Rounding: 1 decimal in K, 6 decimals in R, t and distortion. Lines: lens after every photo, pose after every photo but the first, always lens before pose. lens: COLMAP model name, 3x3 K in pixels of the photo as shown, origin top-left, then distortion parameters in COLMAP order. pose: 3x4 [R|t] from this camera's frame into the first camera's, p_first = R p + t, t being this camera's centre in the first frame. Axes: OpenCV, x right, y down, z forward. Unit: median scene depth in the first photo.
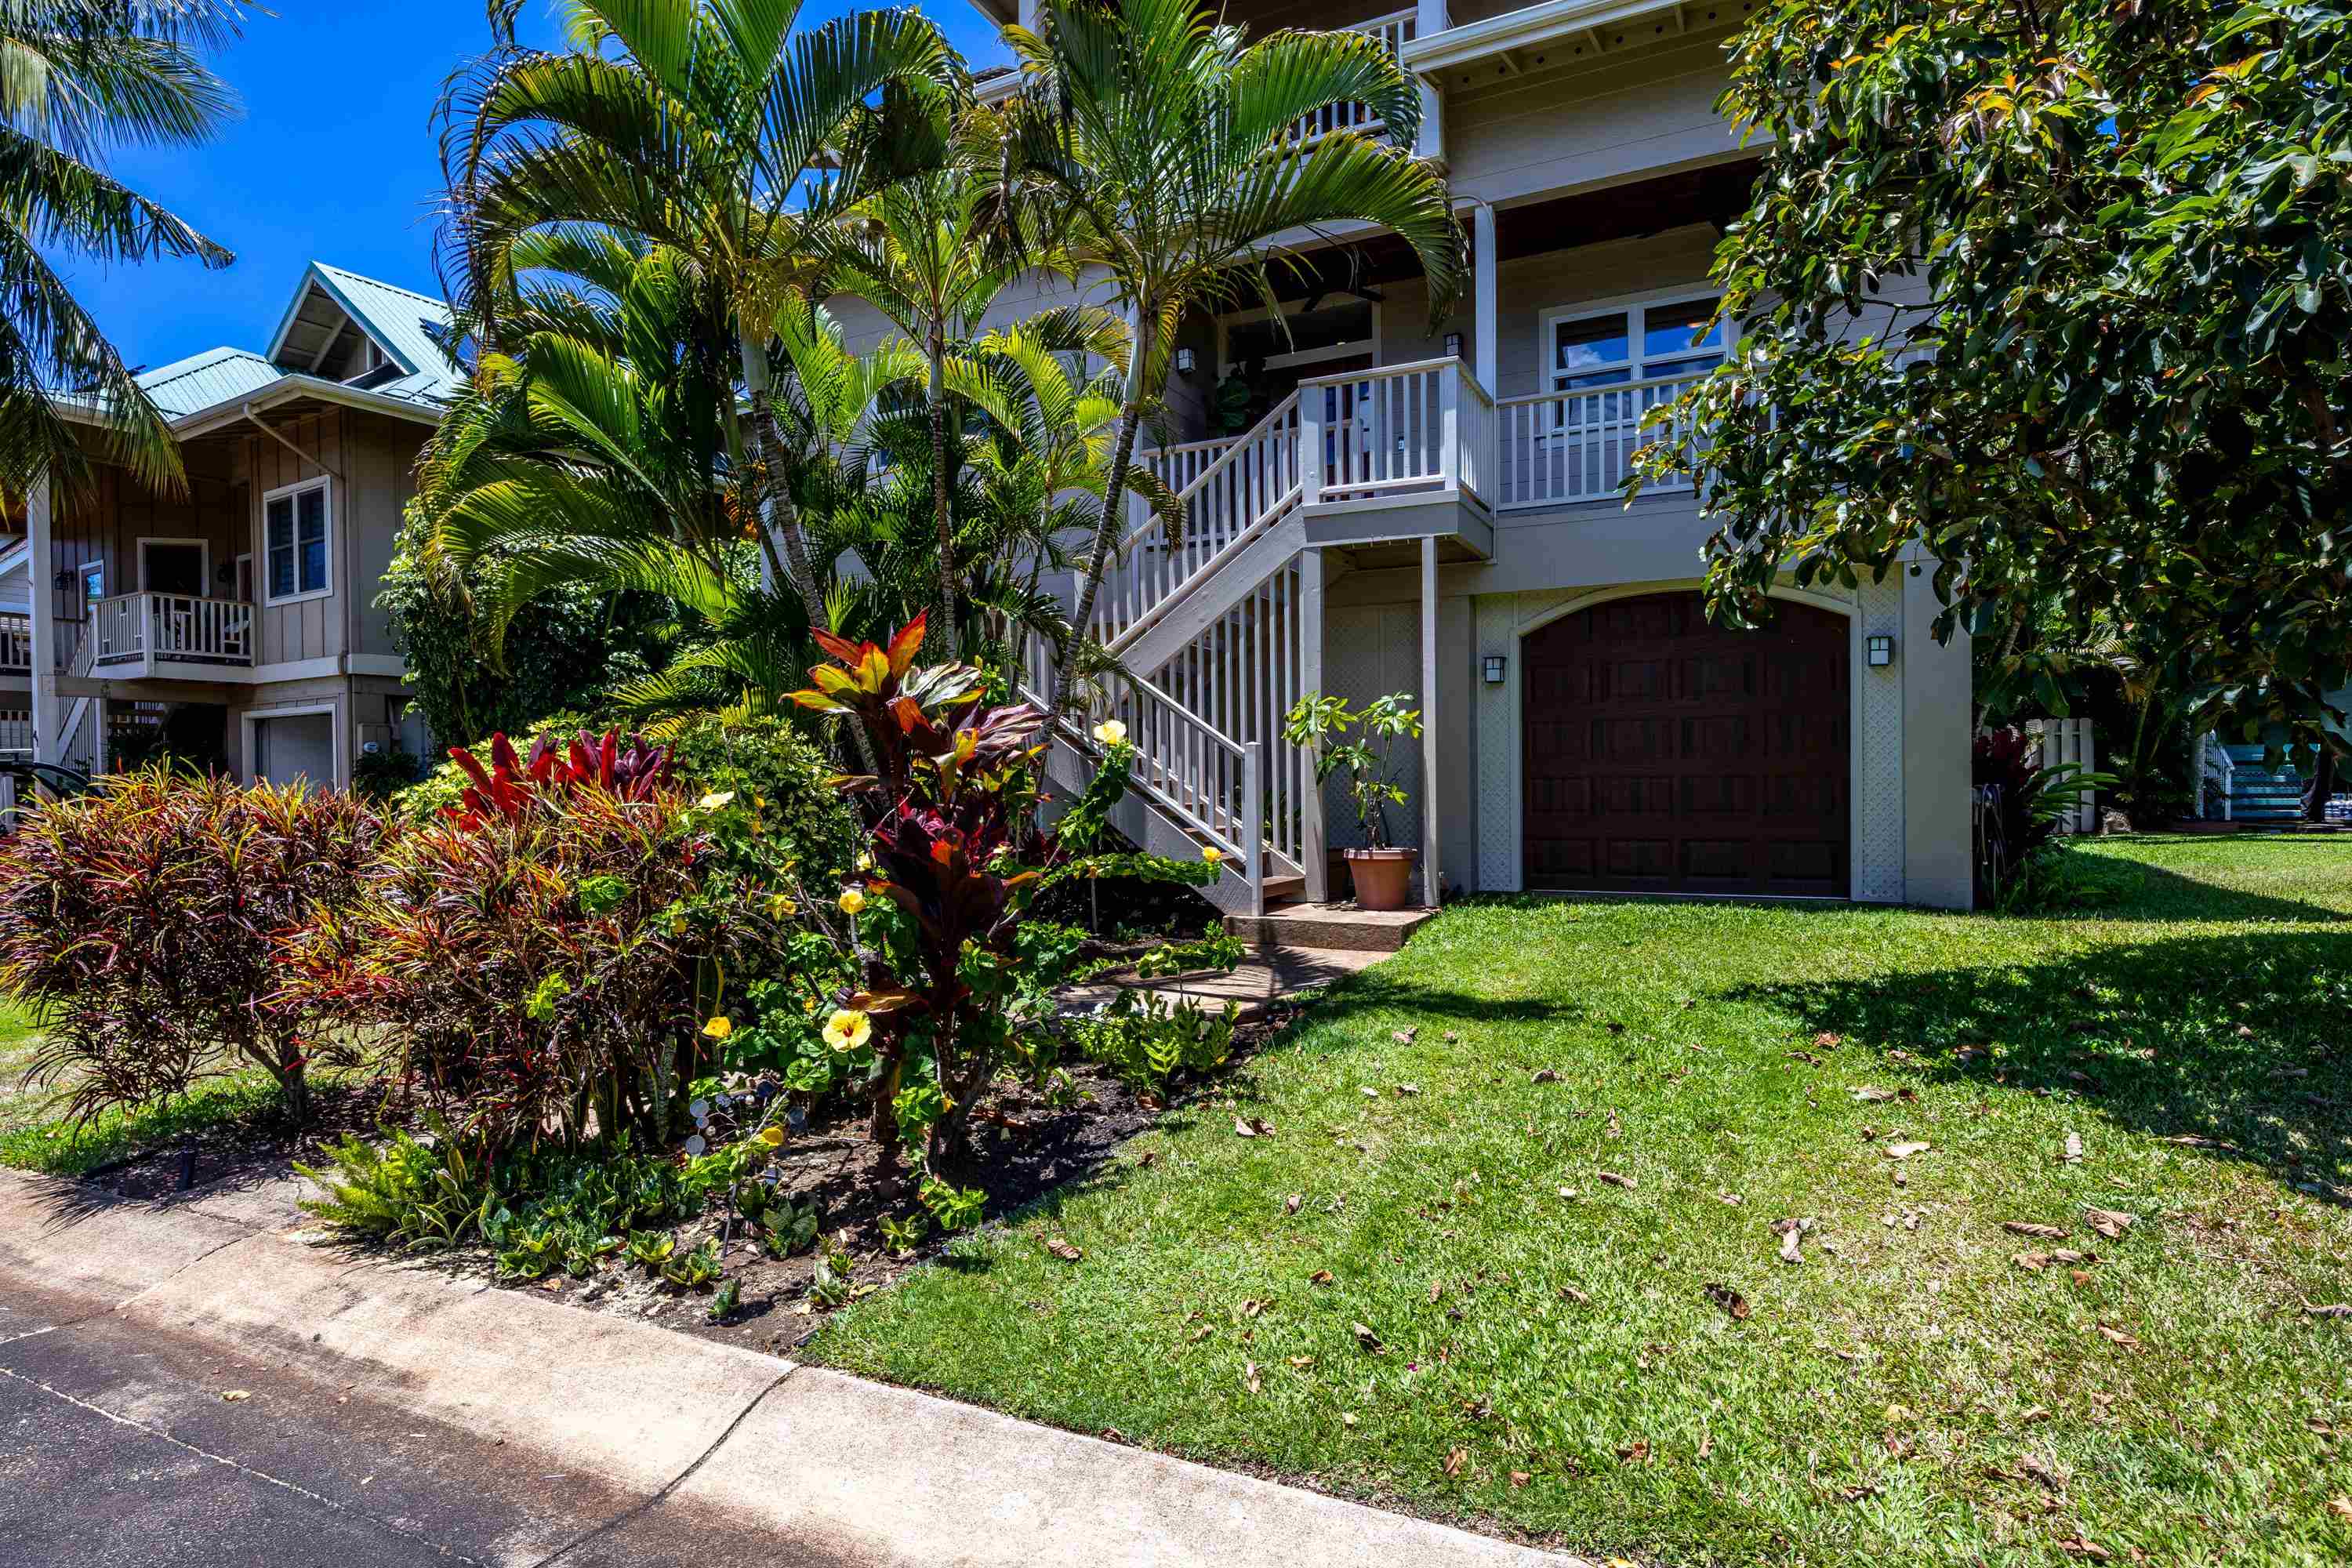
lens RADIAL K [[1265.5, 0, 1175.0], [0, 1265.5, 789.6], [0, 0, 1]] dist [-0.001846, -0.000607]
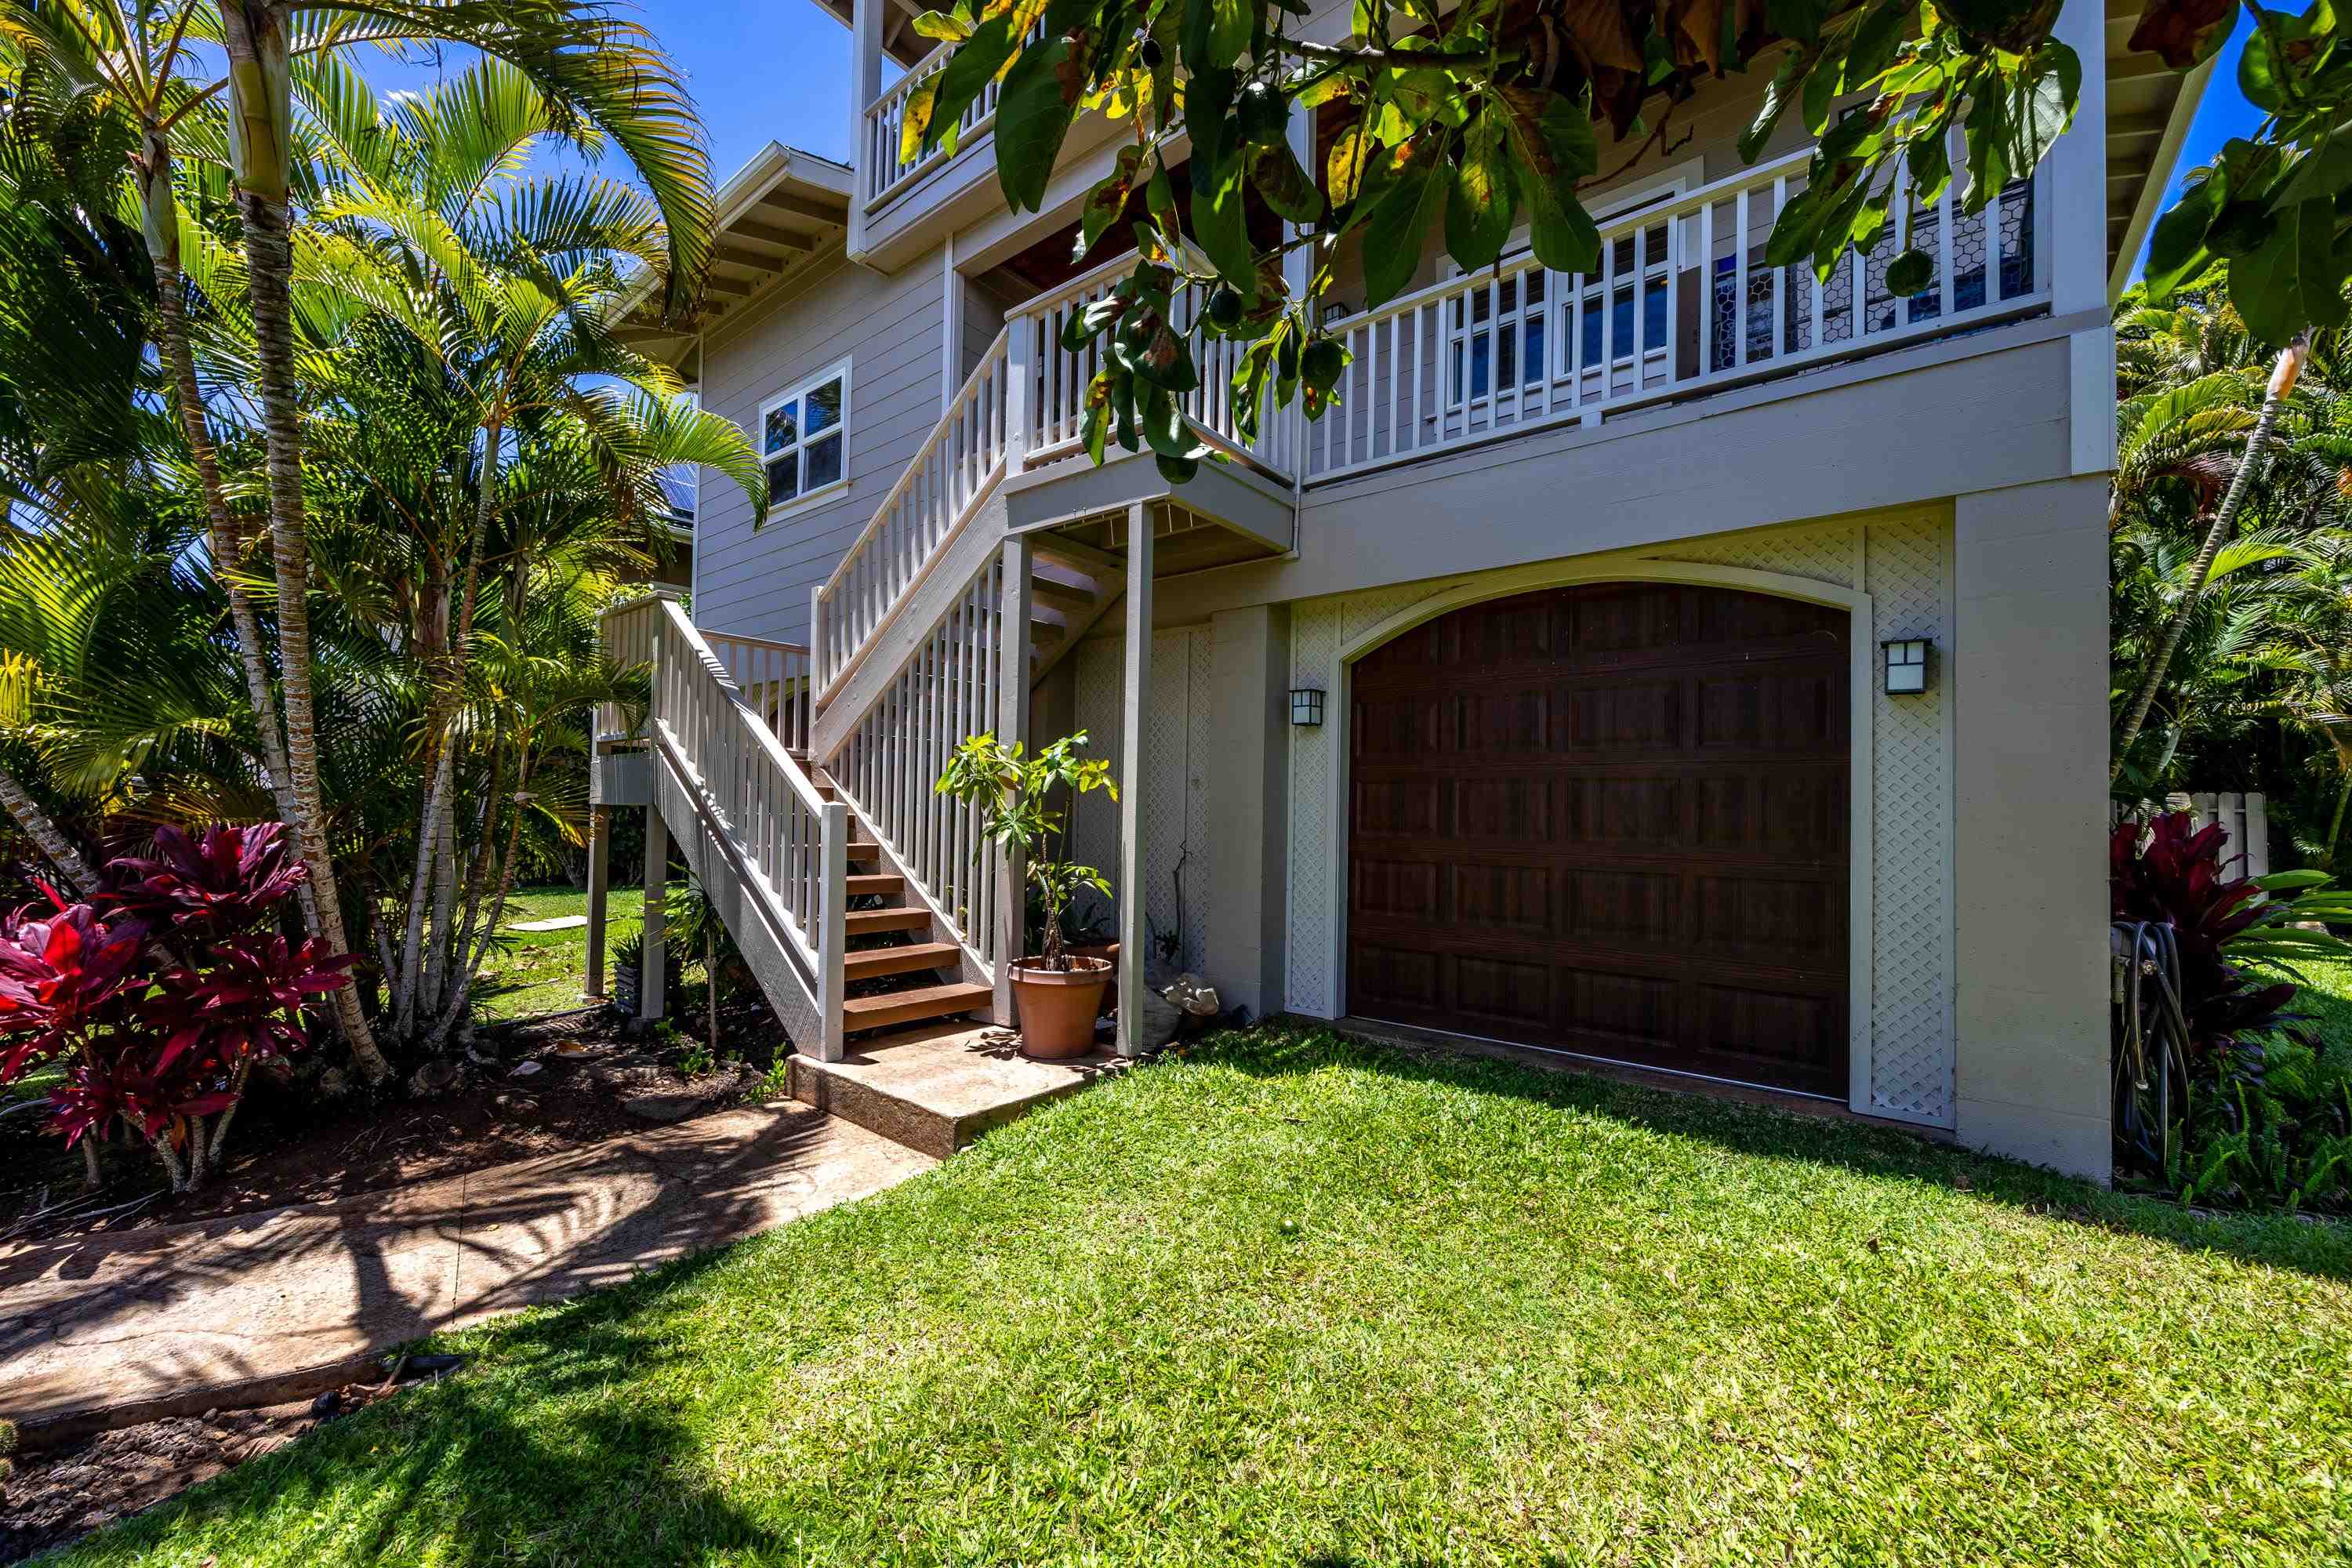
lens RADIAL K [[911.6, 0, 1171.7], [0, 911.6, 784.1], [0, 0, 1]] dist [-0.000690, 0.000002]
pose [[0.975361, 0.022037, -0.219510, 0.316816], [-0.032100, 0.998586, -0.042383, -0.028320], [0.218266, 0.048385, 0.974689, 0.516786]]
